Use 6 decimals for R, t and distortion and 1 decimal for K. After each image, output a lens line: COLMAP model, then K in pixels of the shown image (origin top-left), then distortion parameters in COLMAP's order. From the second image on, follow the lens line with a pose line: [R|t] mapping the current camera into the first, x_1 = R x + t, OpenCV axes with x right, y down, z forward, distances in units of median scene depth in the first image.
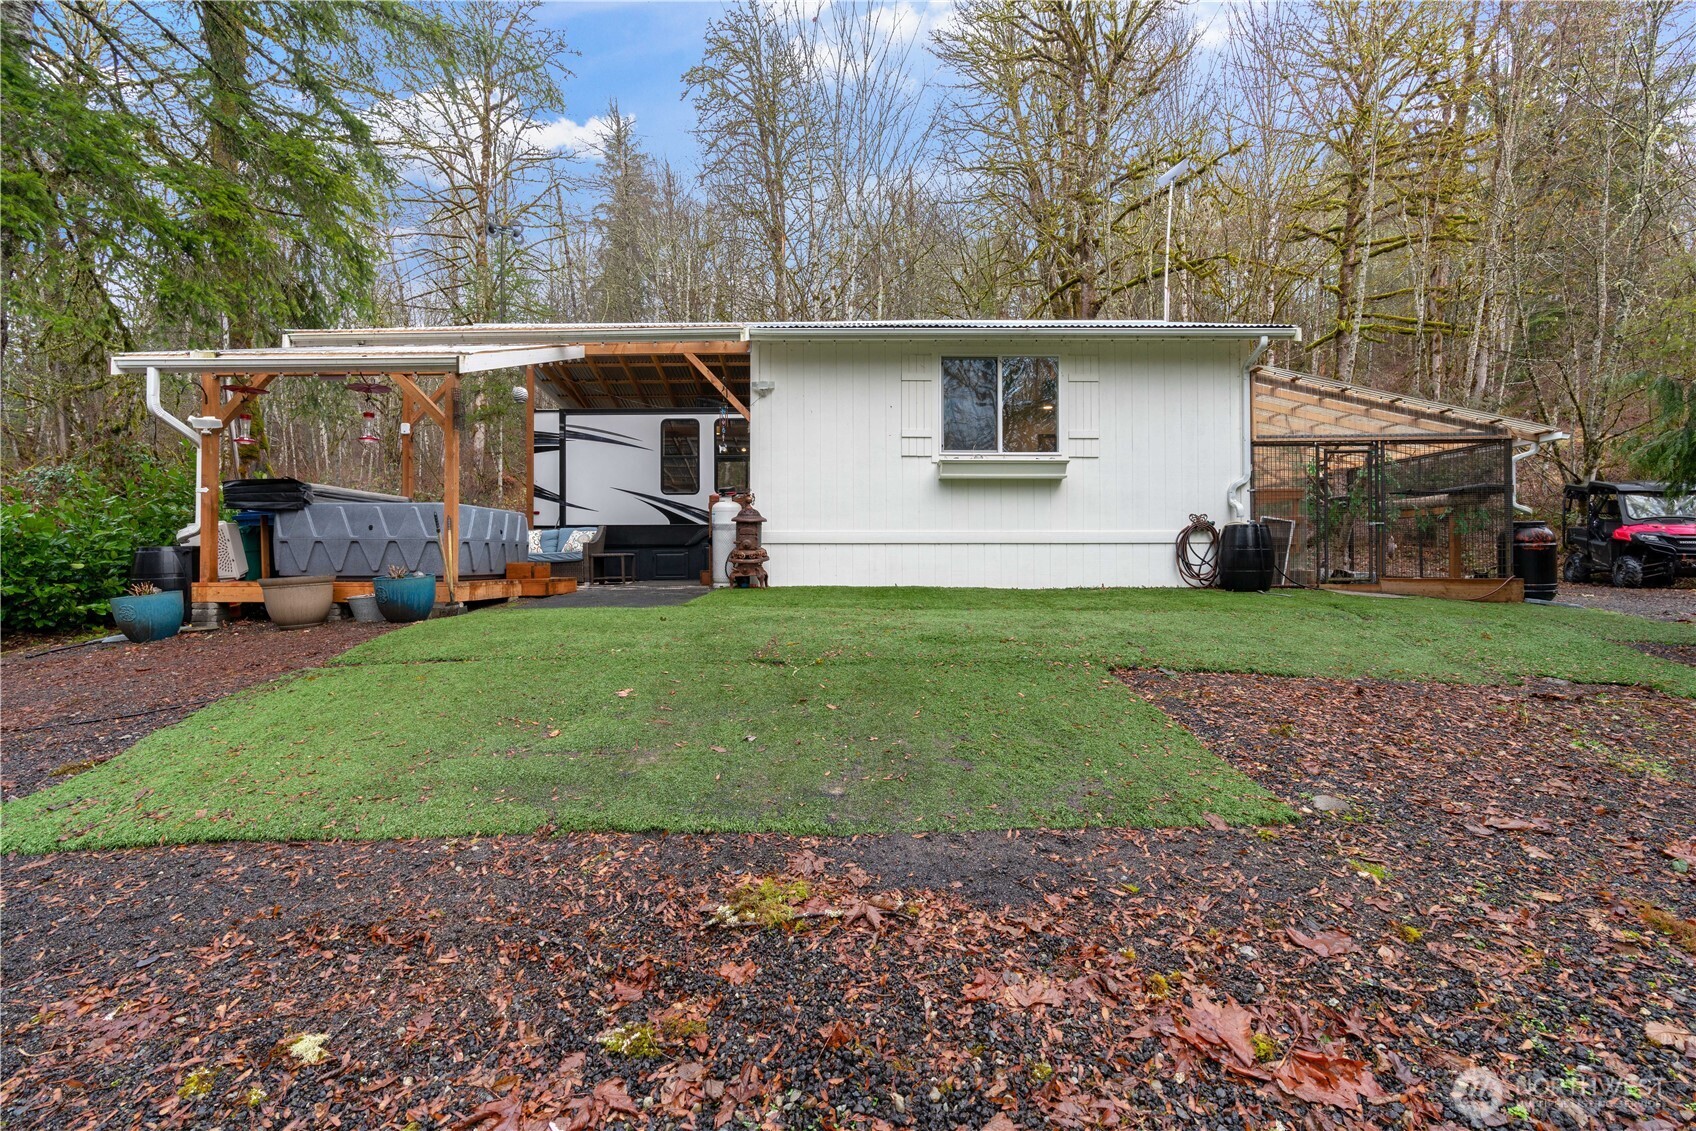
lens RADIAL K [[786.8, 0, 840.7], [0, 786.8, 564.6], [0, 0, 1]] dist [0.001097, 0.001089]
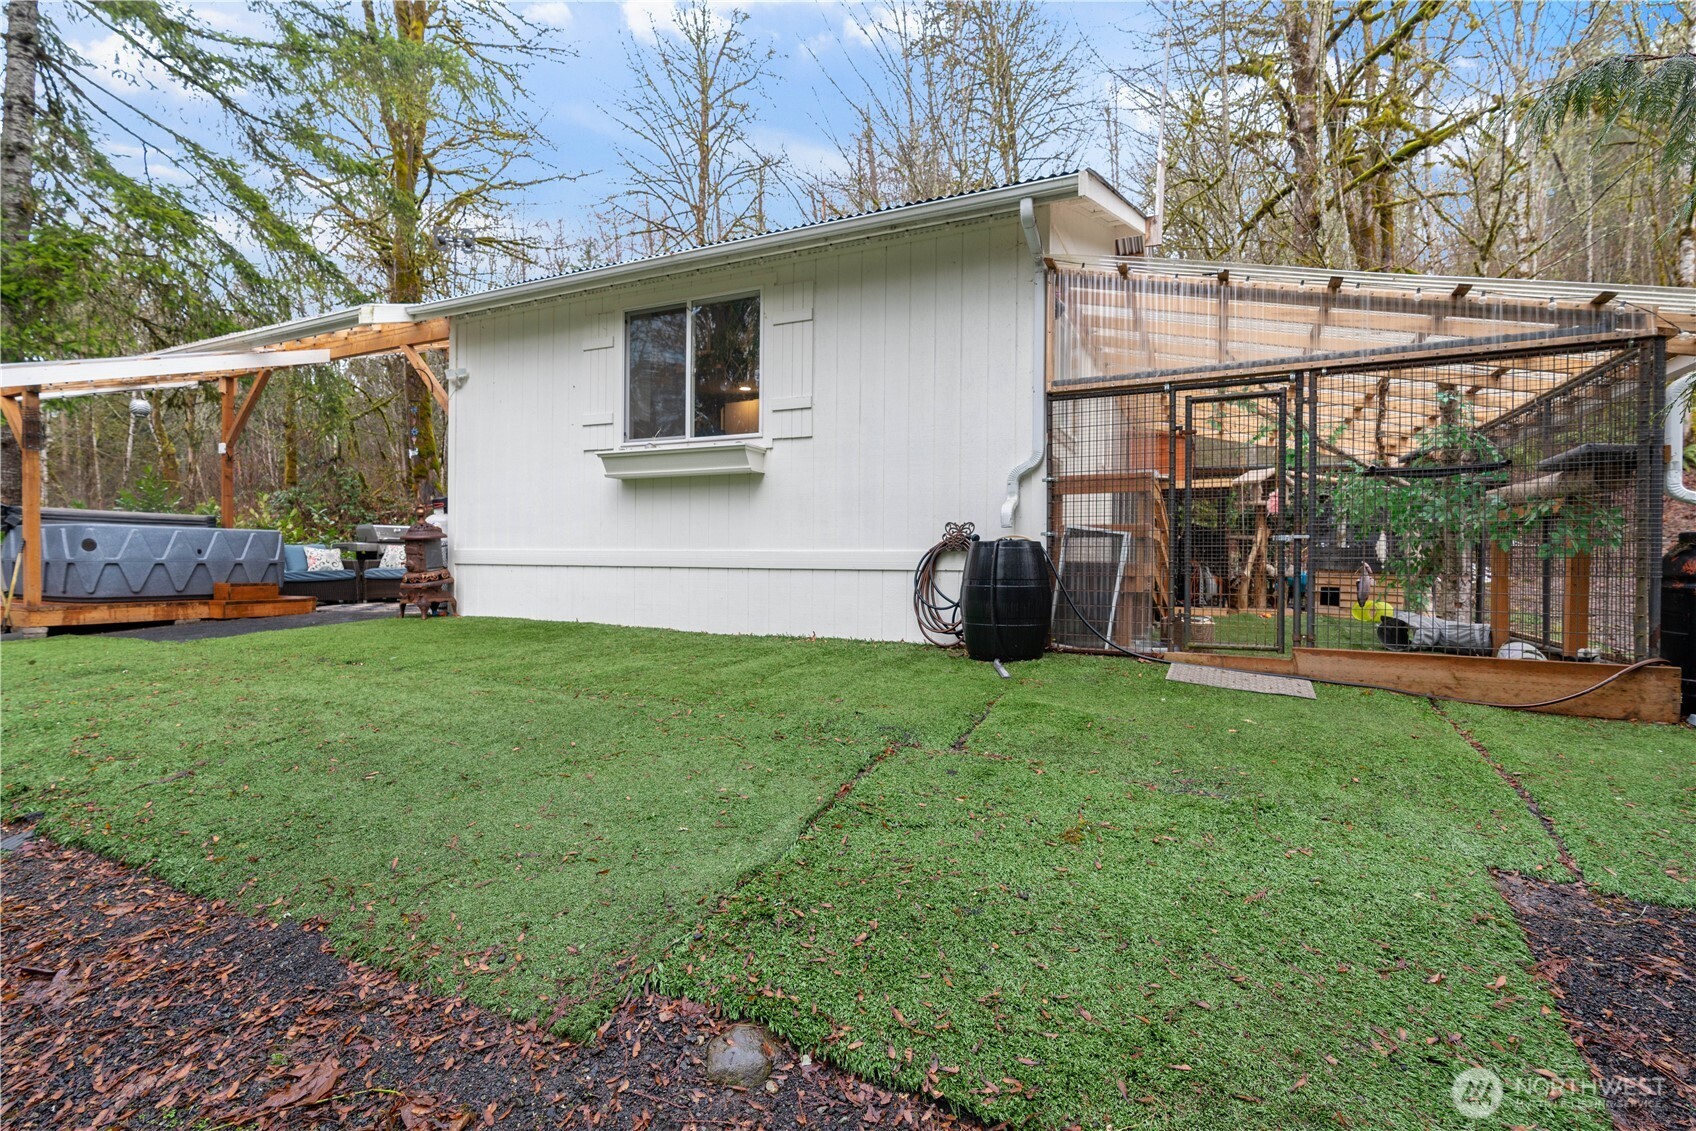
lens RADIAL K [[786.8, 0, 848.9], [0, 786.8, 577.3], [0, 0, 1]] dist [0.001097, 0.001089]
pose [[0.902920, 0.016479, -0.429492, 0.632987], [-0.007226, 0.999705, 0.023168, -0.036027], [0.429747, -0.017815, 0.902774, 0.422559]]
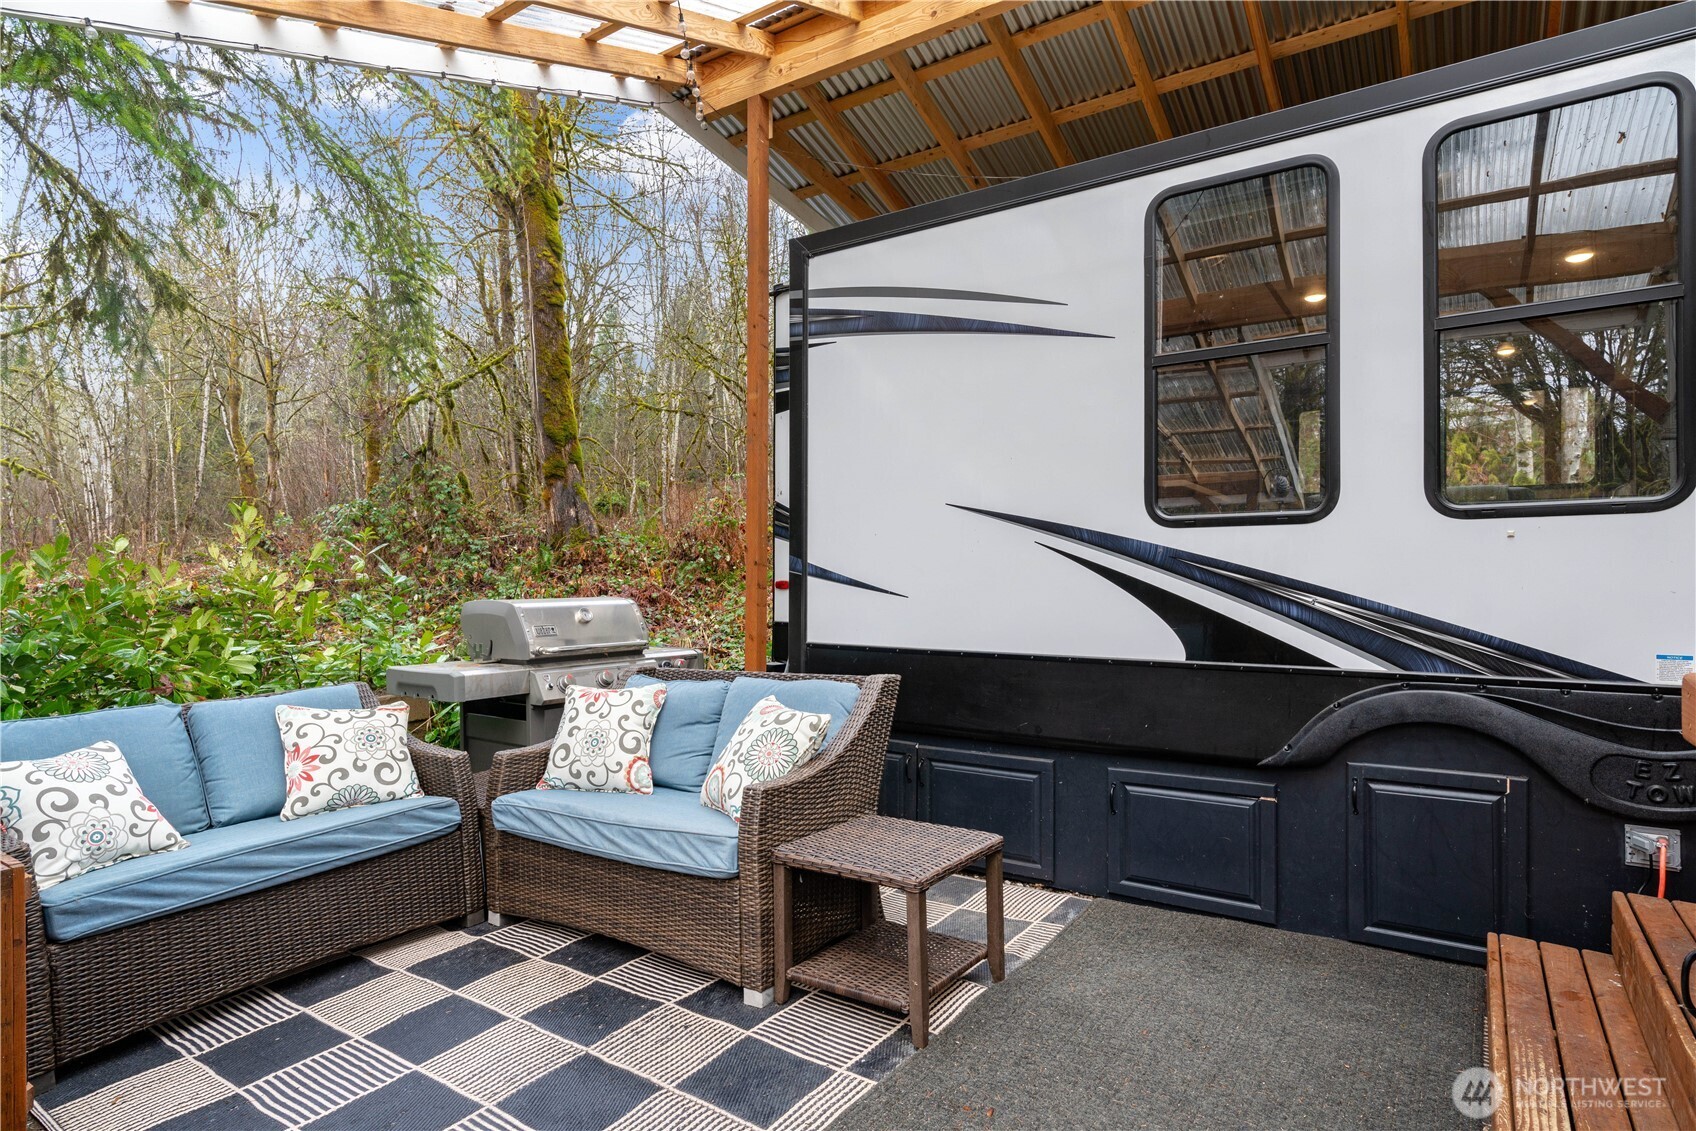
lens RADIAL K [[884.3, 0, 843.8], [0, 884.3, 581.6], [0, 0, 1]] dist [-0.005834, 0.000663]
pose [[0.833102, 0.005259, -0.553095, -0.206681], [-0.001421, 0.999972, 0.007367, -0.096529], [0.553118, -0.005351, 0.833086, 0.953939]]
